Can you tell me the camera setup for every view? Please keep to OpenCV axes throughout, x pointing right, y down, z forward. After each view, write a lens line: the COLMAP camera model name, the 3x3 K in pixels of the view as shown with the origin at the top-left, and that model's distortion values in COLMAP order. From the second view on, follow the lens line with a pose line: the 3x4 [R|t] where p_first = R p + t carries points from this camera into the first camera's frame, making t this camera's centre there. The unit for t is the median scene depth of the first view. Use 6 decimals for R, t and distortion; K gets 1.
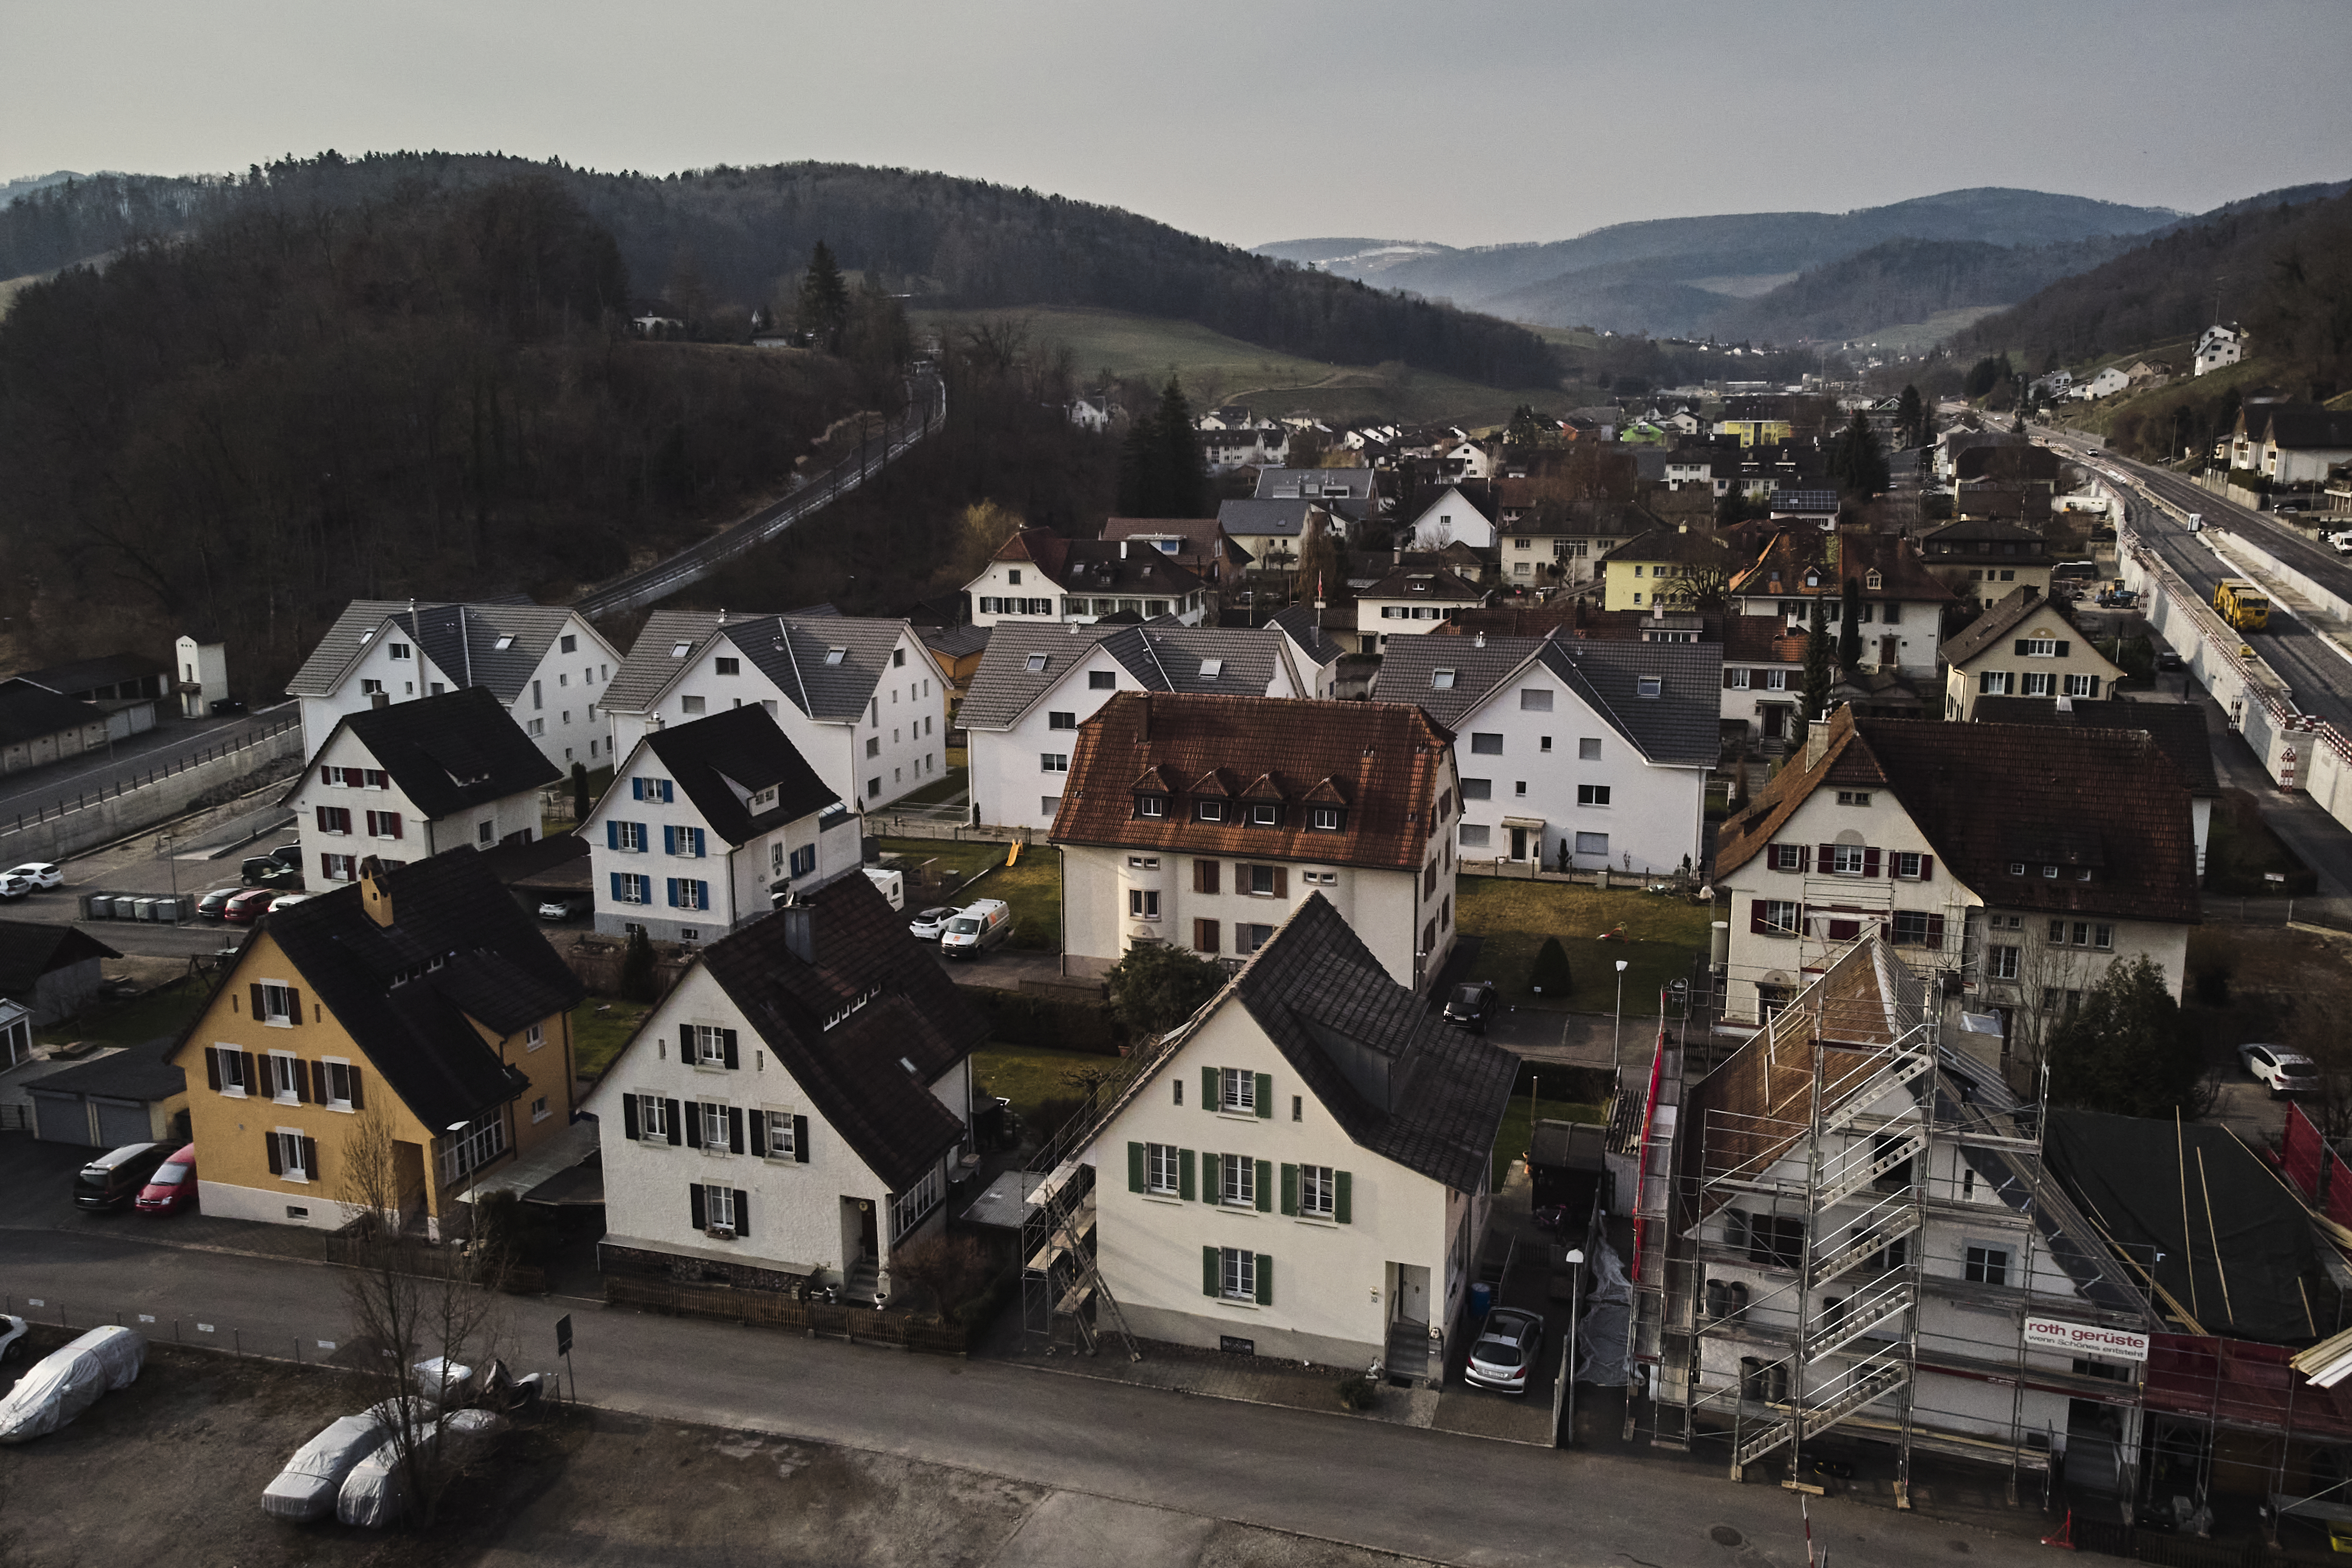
lens RADIAL K [[1784.5, 0, 1176.0], [0, 1784.5, 784.0], [0, 0, 1]] dist [0.003481, 0.001374]
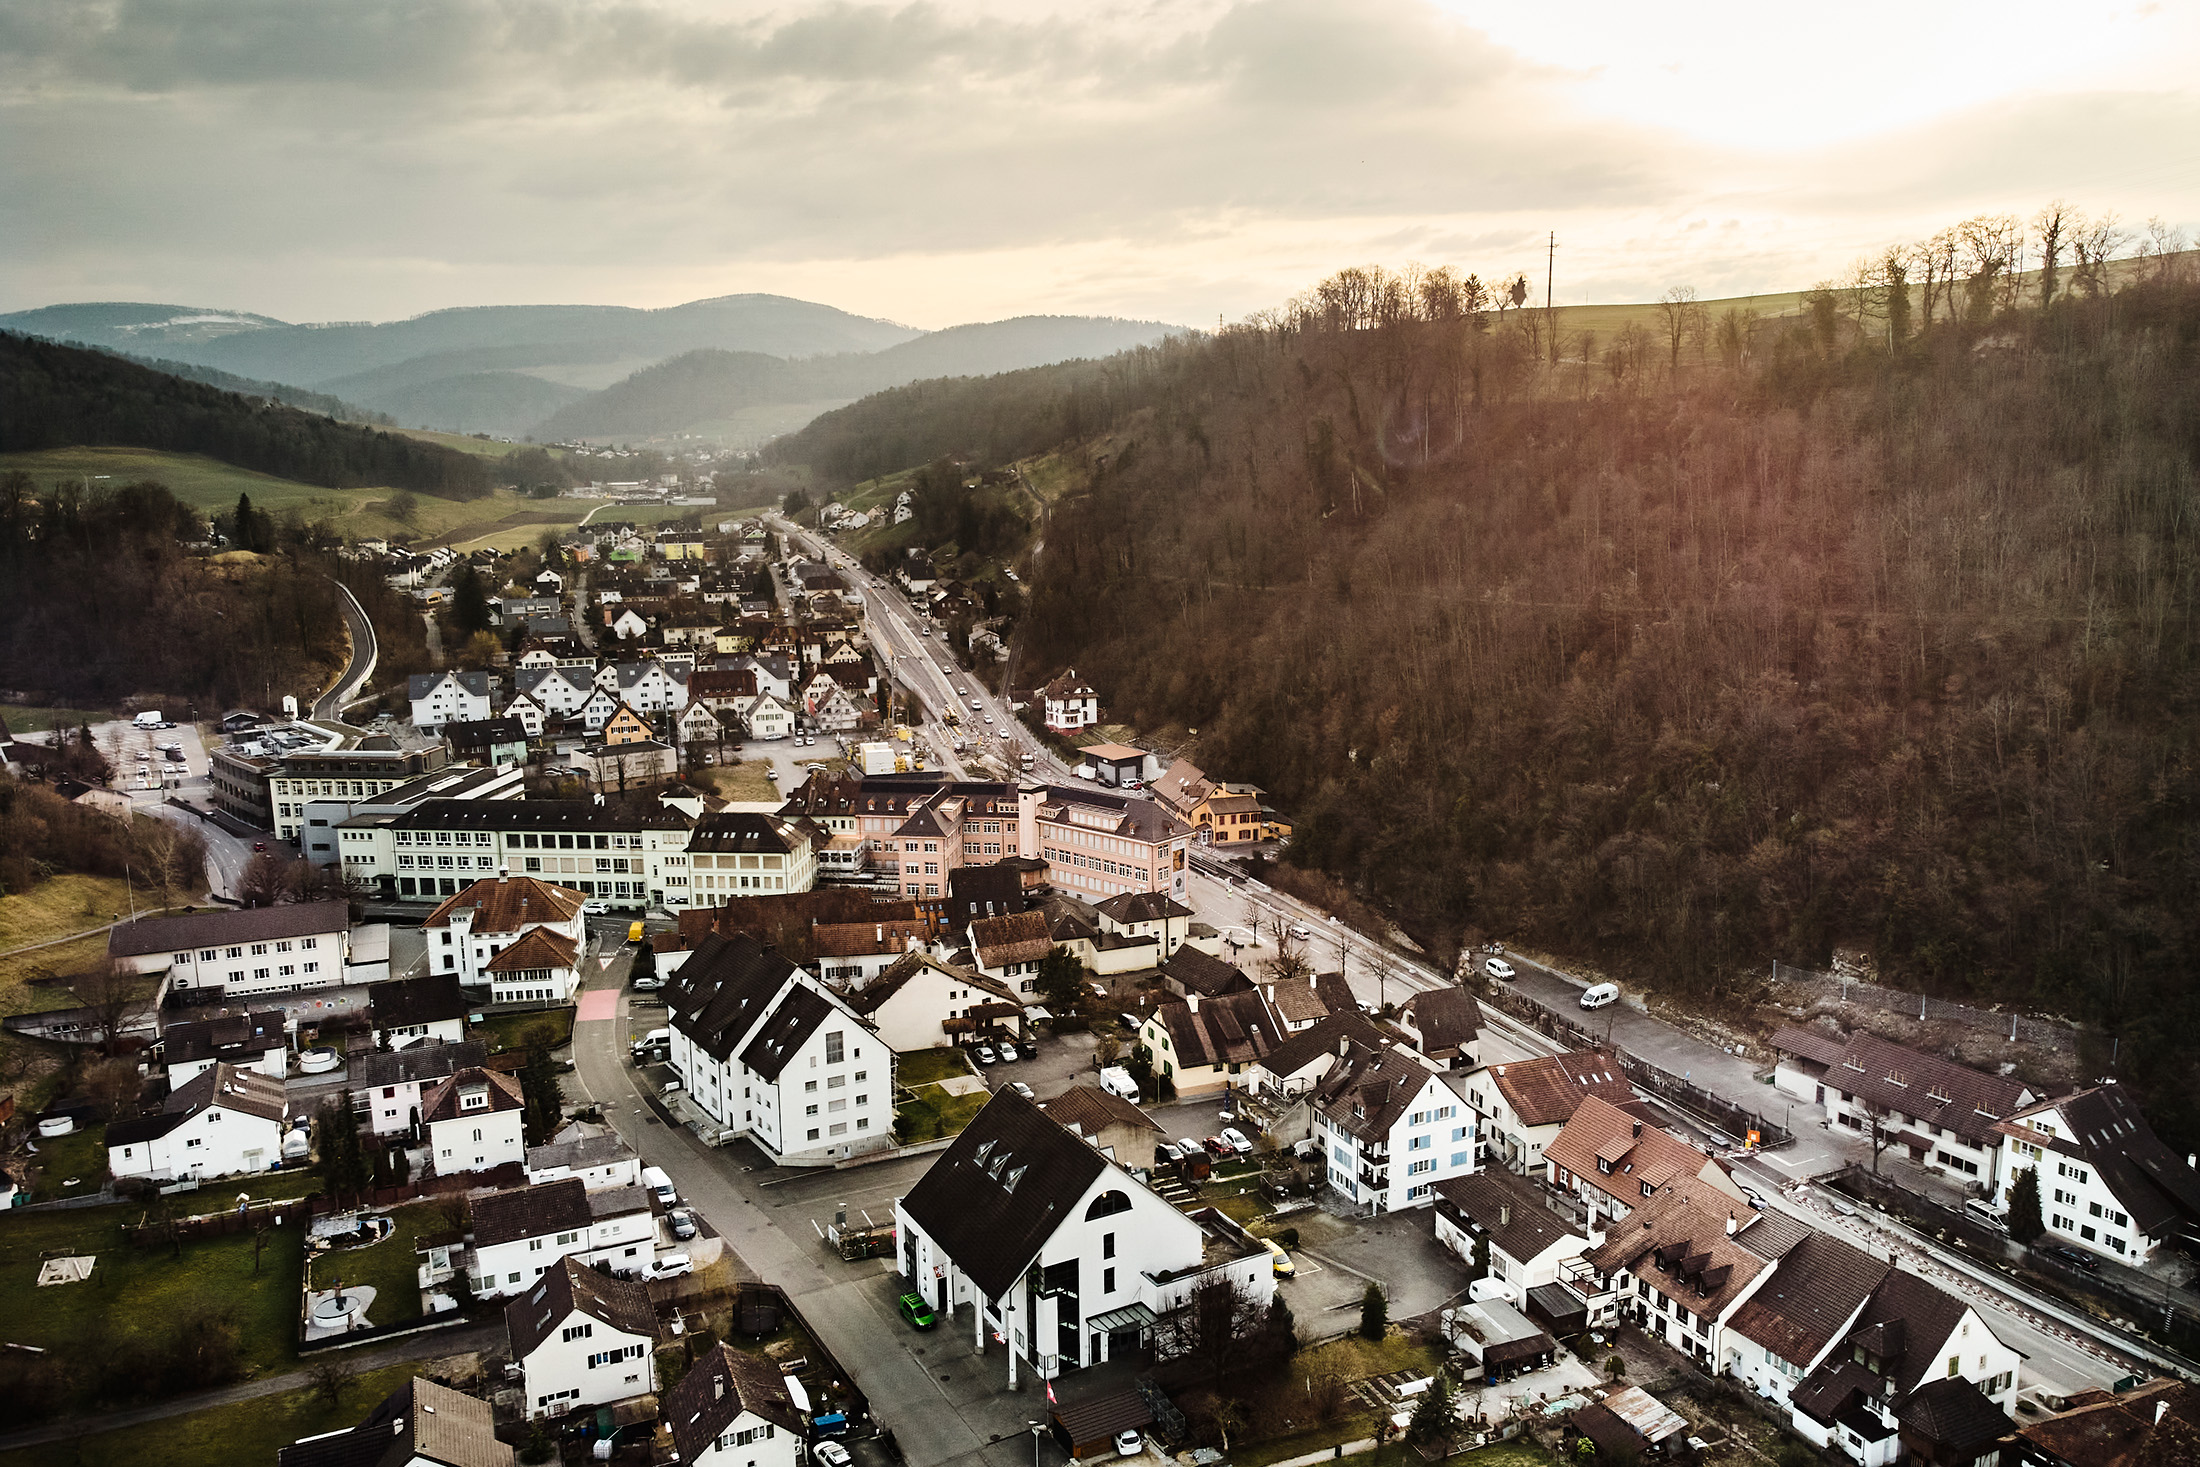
lens RADIAL K [[1669.2, 0, 1100.0], [0, 1669.2, 733.5], [0, 0, 1]] dist [0.003481, 0.001374]
pose [[0.821990, -0.098321, 0.560950, -0.735698], [0.125308, 0.992070, -0.009736, 0.132702], [-0.555545, 0.078295, 0.827792, -1.519639]]
